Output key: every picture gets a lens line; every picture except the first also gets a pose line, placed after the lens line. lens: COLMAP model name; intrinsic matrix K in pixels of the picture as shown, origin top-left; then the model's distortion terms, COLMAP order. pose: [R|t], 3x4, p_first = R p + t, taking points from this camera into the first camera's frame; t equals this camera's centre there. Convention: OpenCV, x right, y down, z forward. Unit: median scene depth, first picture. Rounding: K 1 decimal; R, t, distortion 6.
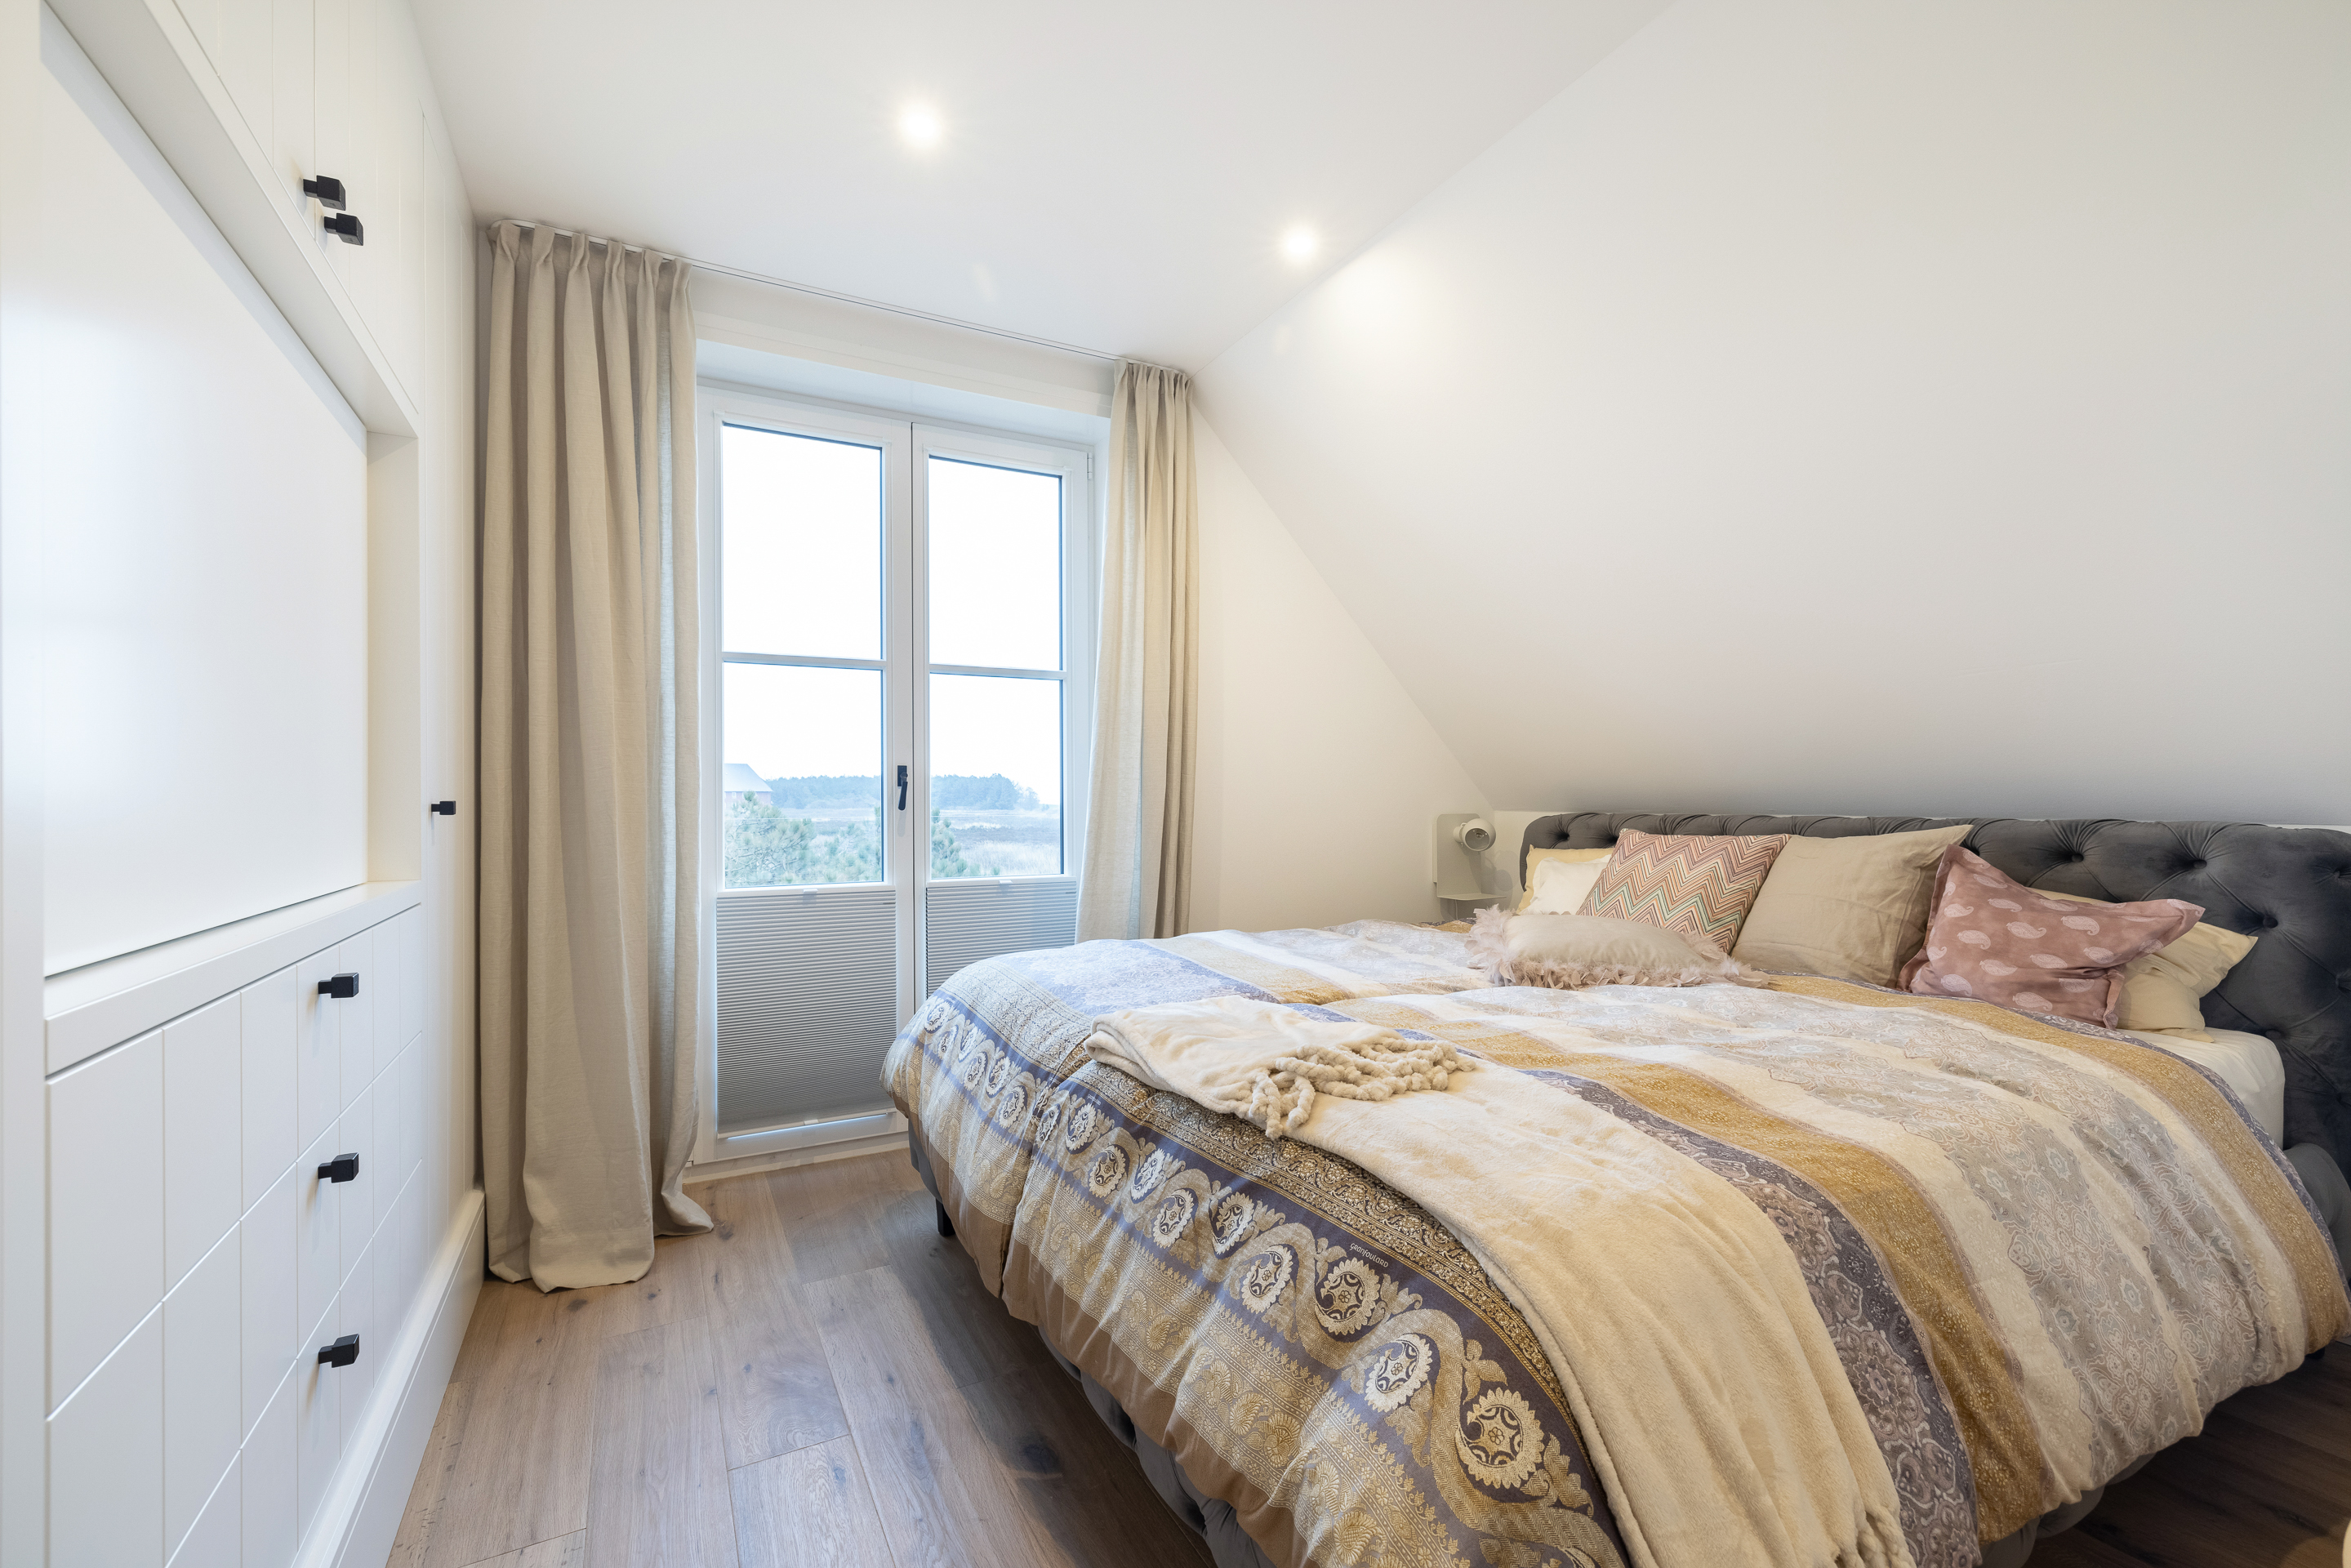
lens RADIAL K [[1008.6, 0, 1183.5], [0, 1008.6, 789.2], [0, 0, 1]] dist [0.004039, -0.001951]
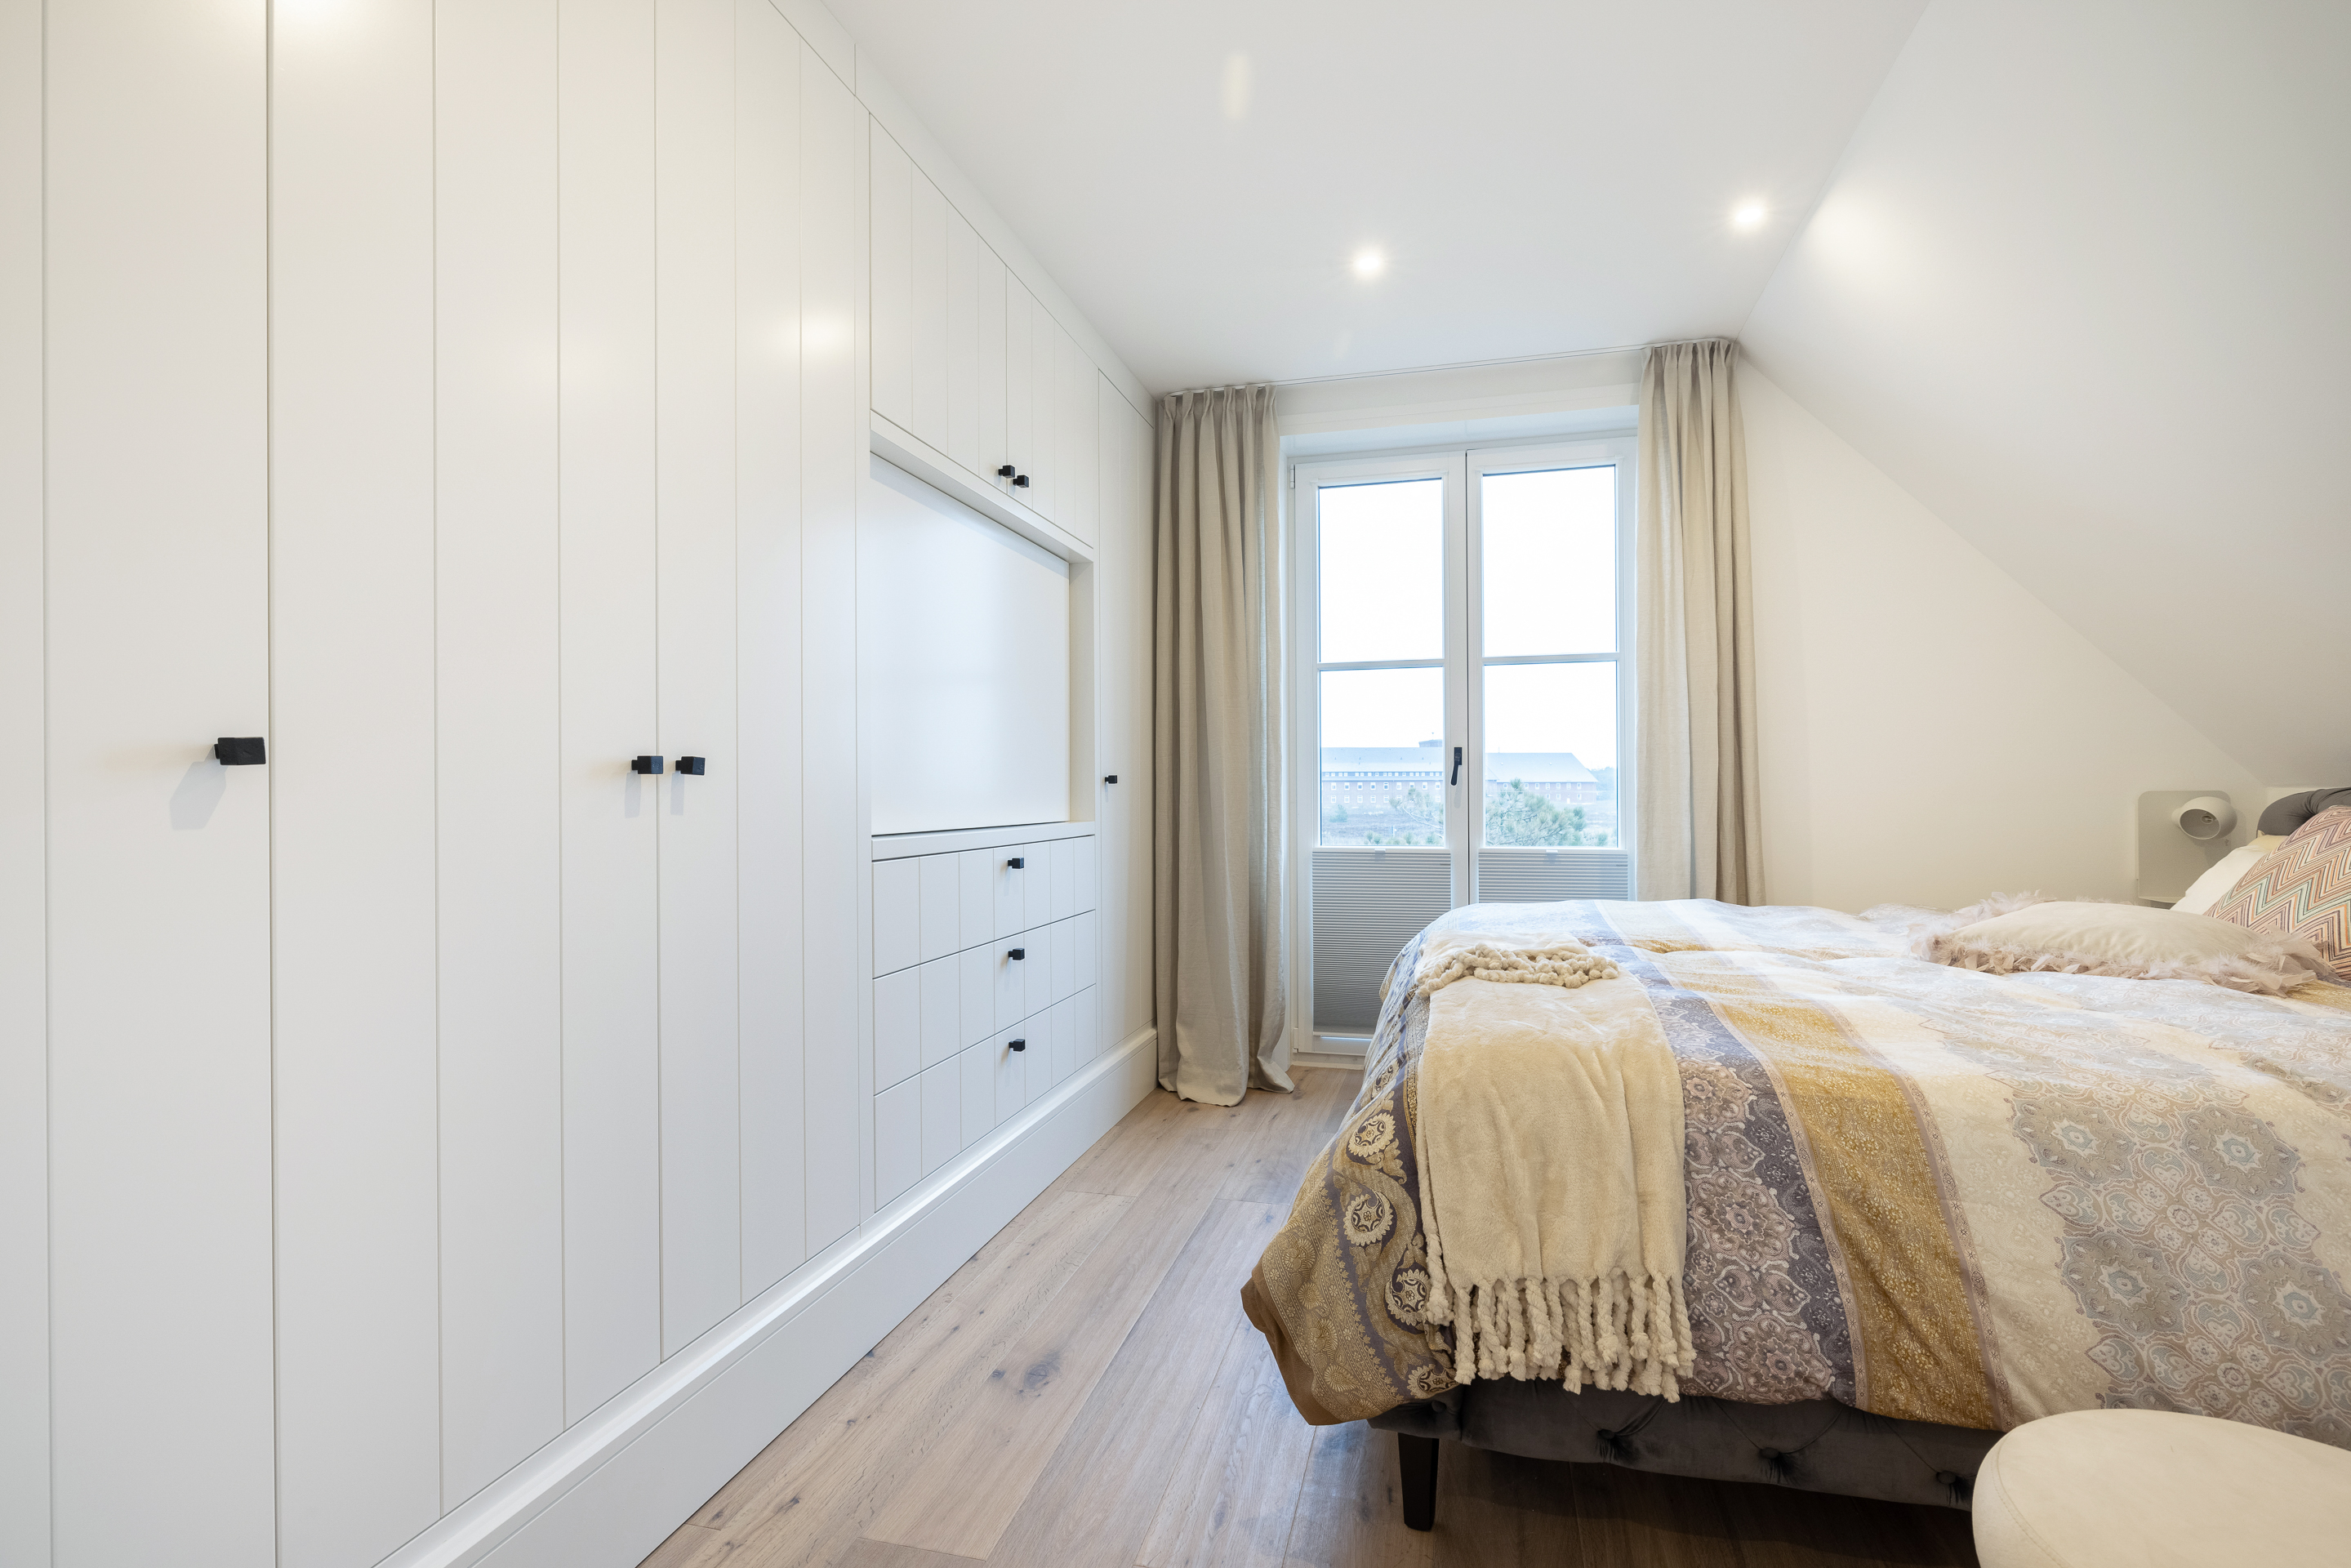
lens RADIAL K [[1119.4, 0, 1175.3], [0, 1119.4, 781.8], [0, 0, 1]] dist [-0.017533, 0.000208]
pose [[0.719937, -0.006929, -0.694004, 0.513055], [0.007110, 0.999971, -0.002608, 0.023238], [0.694003, -0.003057, 0.719966, -0.207325]]
